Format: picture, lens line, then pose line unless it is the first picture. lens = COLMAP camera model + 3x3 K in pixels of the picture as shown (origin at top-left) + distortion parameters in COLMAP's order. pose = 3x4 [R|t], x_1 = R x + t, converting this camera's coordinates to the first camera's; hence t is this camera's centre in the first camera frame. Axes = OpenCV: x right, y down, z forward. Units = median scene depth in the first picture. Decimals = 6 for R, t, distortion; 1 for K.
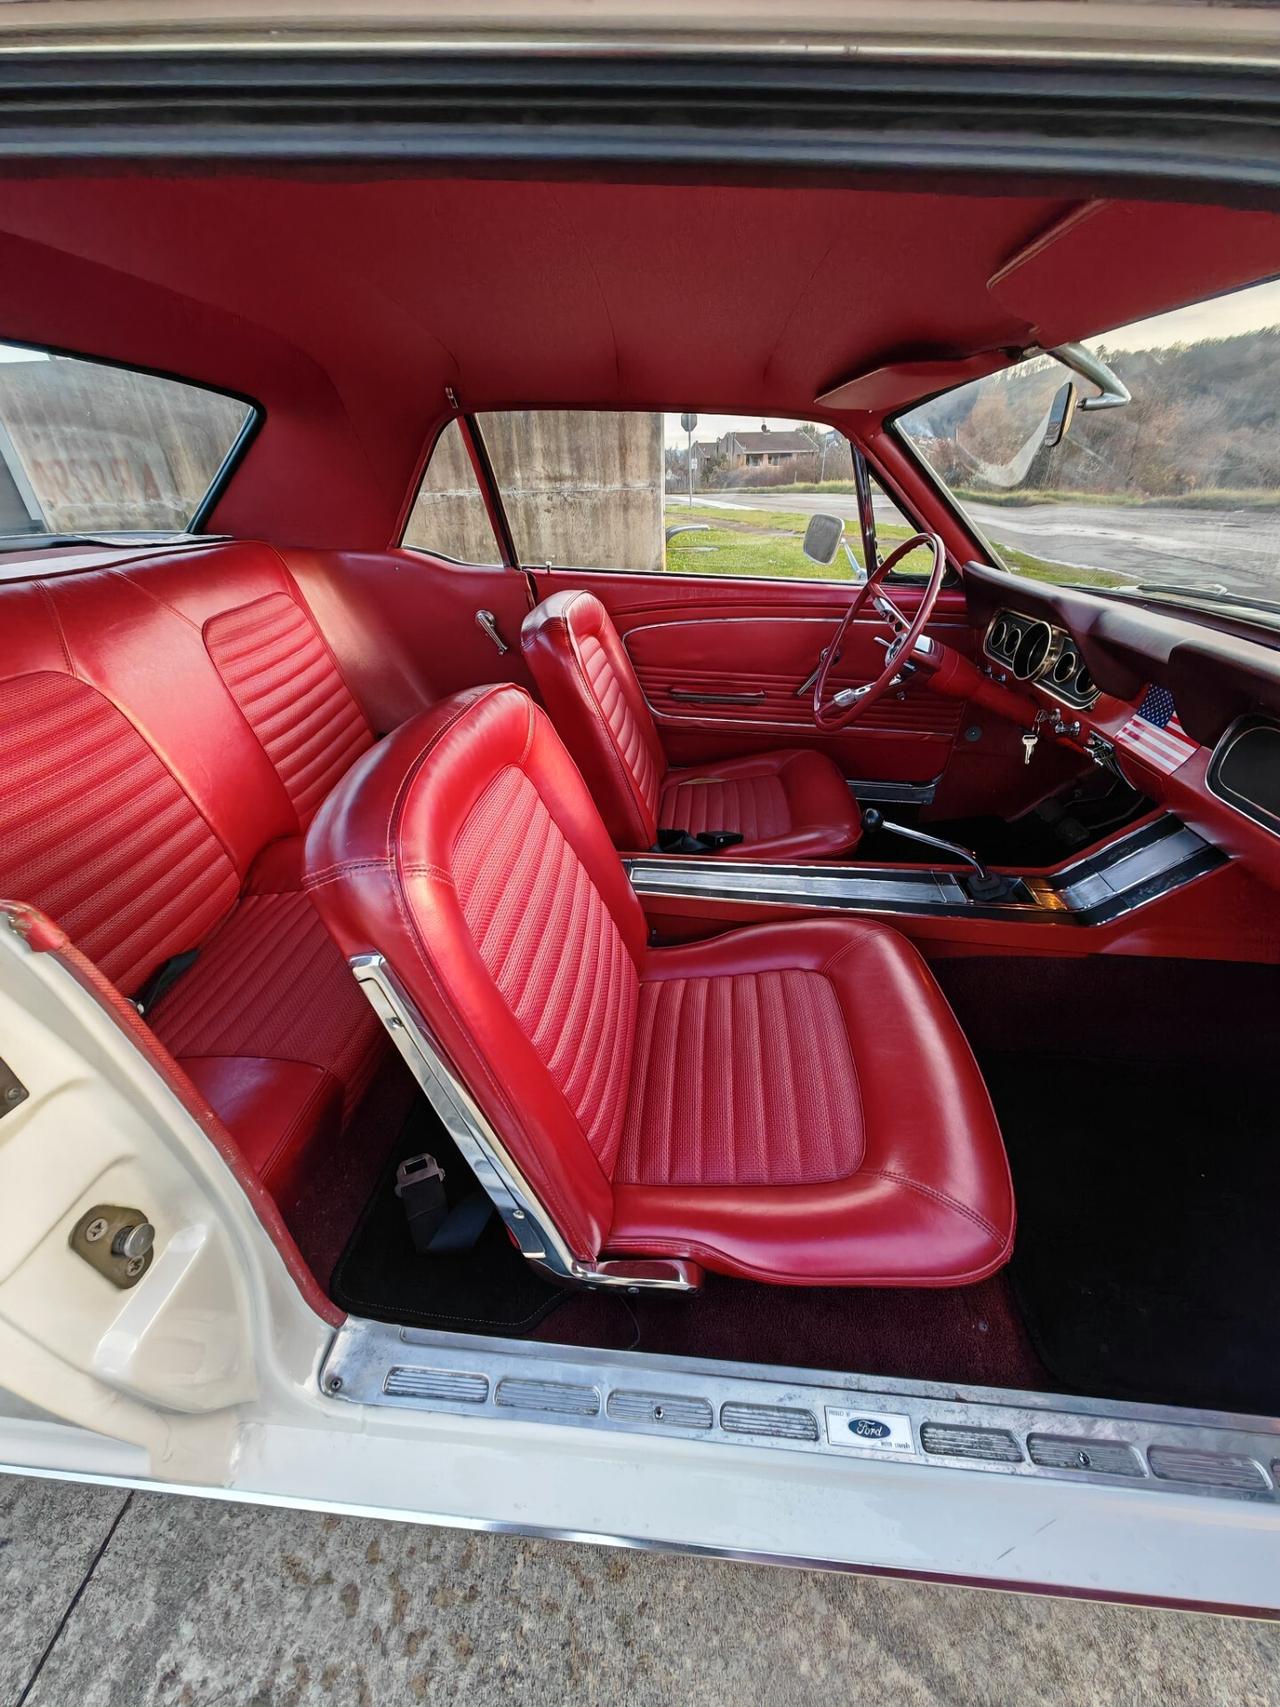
lens RADIAL K [[635.8, 0, 637.4], [0, 635.8, 842.6], [0, 0, 1]] dist [-0.000227, -0.000166]
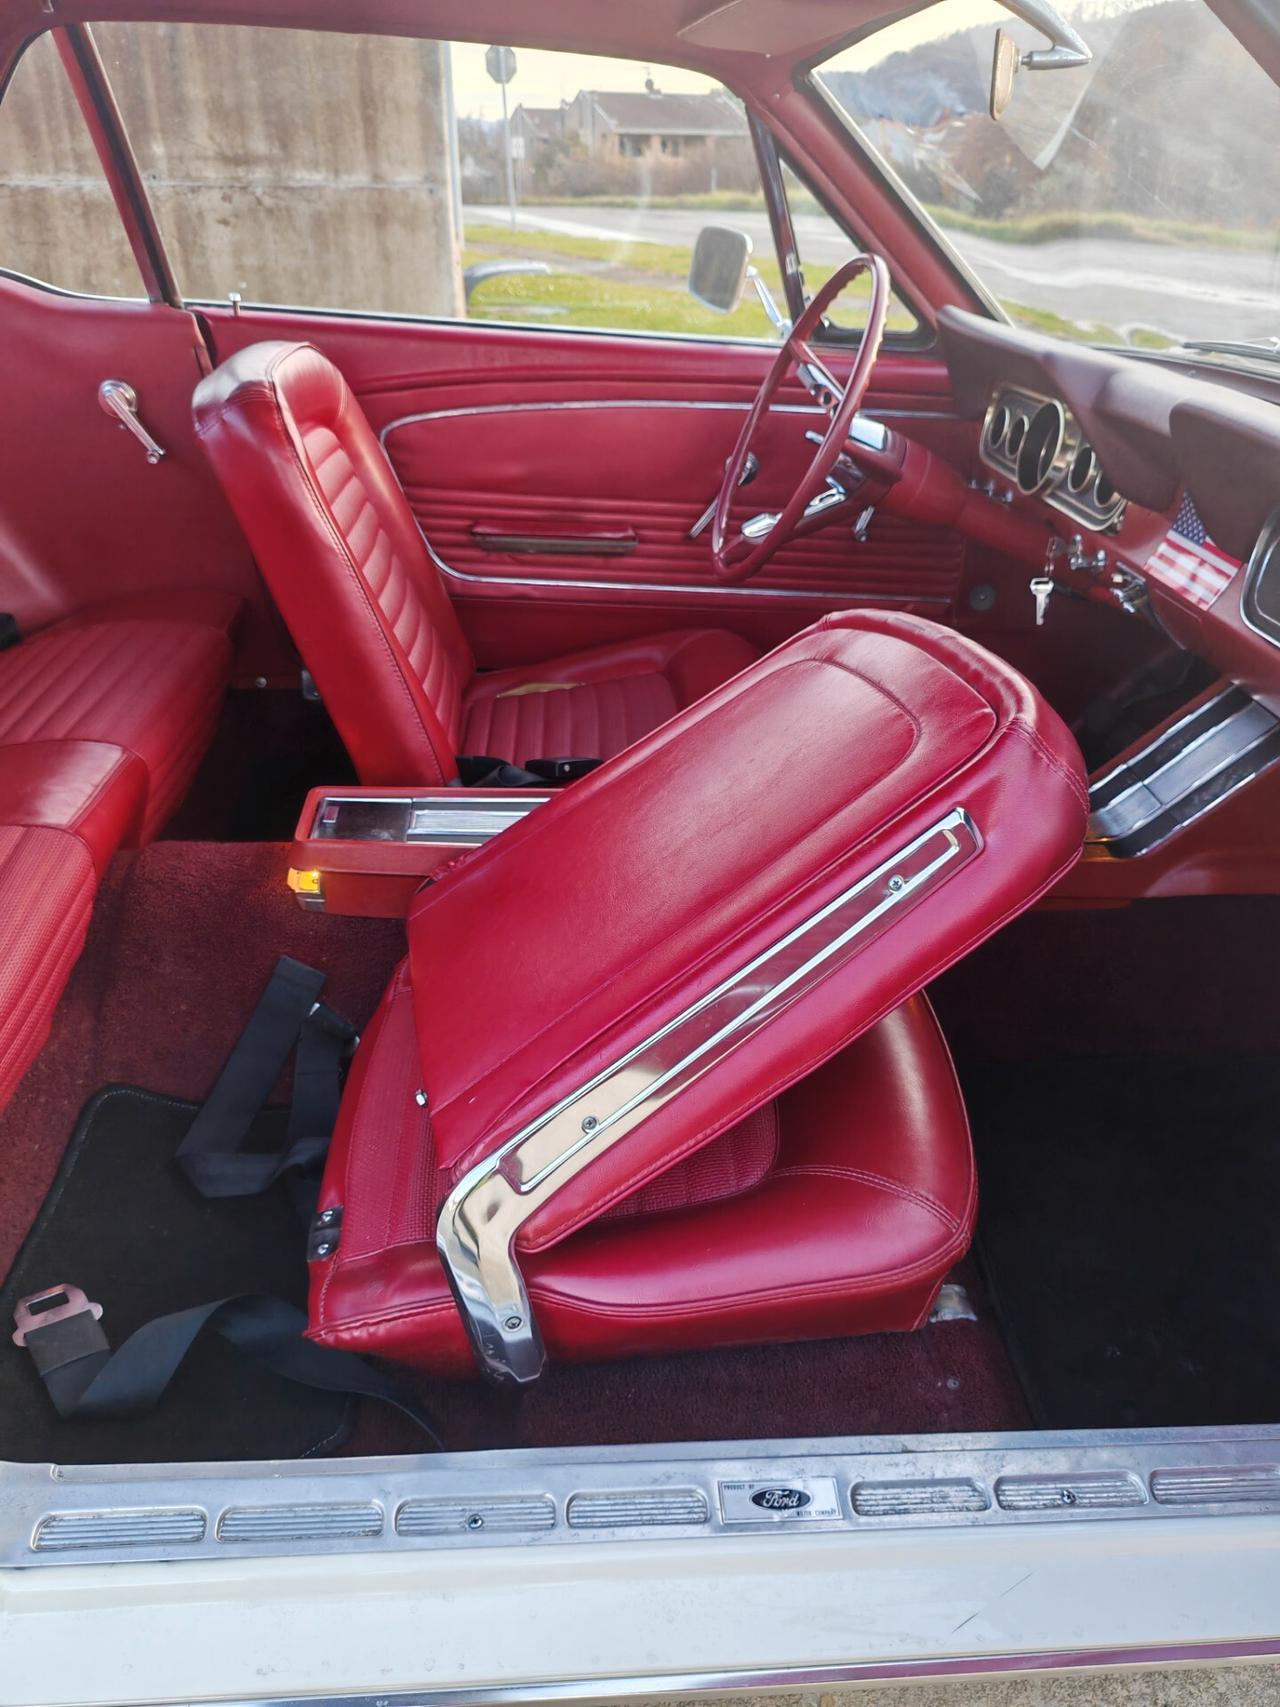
lens RADIAL K [[1272.8, 0, 642.0], [0, 1272.8, 872.6], [0, 0, 1]] dist [0.007328, -0.007617]
pose [[0.986390, -0.046959, 0.157572, 0.011656], [0.050176, 0.998604, -0.016492, 0.104564], [-0.156578, 0.024174, 0.987370, -0.151322]]
